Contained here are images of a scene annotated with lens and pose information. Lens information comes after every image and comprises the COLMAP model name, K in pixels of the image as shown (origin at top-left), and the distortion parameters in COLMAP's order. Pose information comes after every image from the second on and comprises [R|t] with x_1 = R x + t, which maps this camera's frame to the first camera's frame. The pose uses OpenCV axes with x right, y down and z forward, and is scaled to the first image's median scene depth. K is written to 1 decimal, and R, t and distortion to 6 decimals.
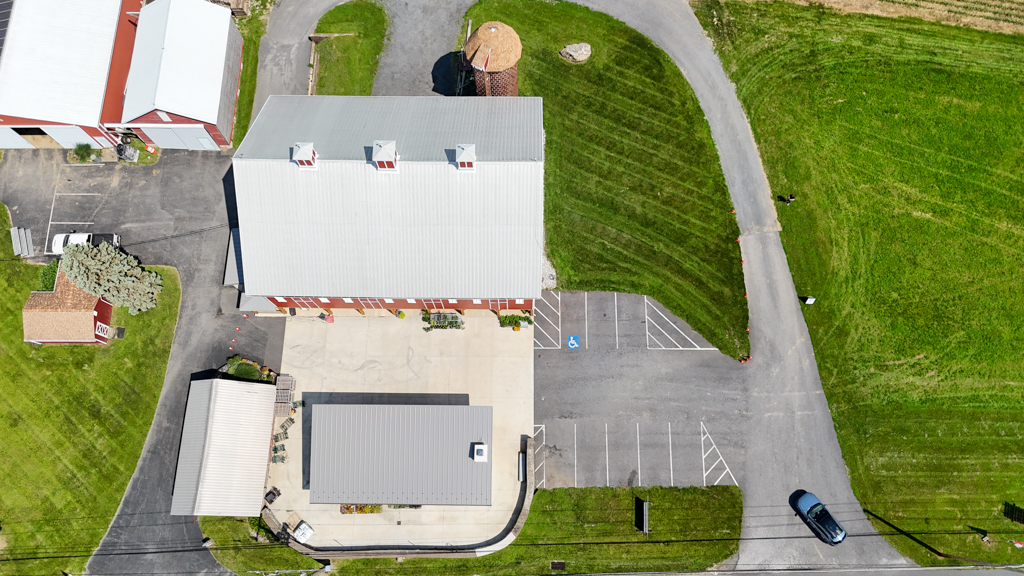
lens RADIAL K [[755.1, 0, 513.9], [0, 755.1, 289.6], [0, 0, 1]] dist [0.041295, -0.024984]
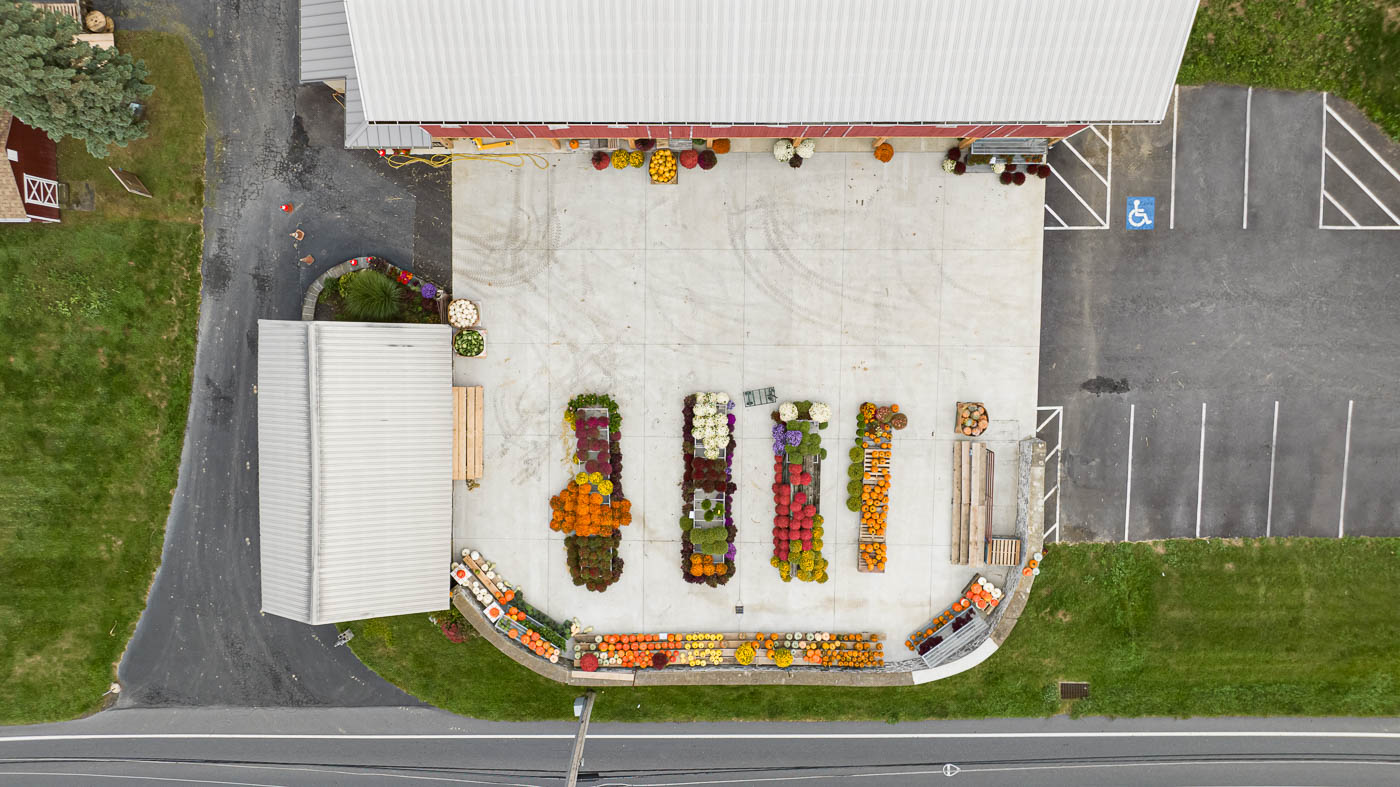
lens RADIAL K [[988.1, 0, 702.1], [0, 988.1, 395.6], [0, 0, 1]] dist [0.001810, -0.003660]
pose [[0.999699, -0.004627, -0.024088, -0.152855], [0.013004, 0.932640, 0.360574, -0.037496], [0.020798, -0.360778, 0.932420, 0.447725]]
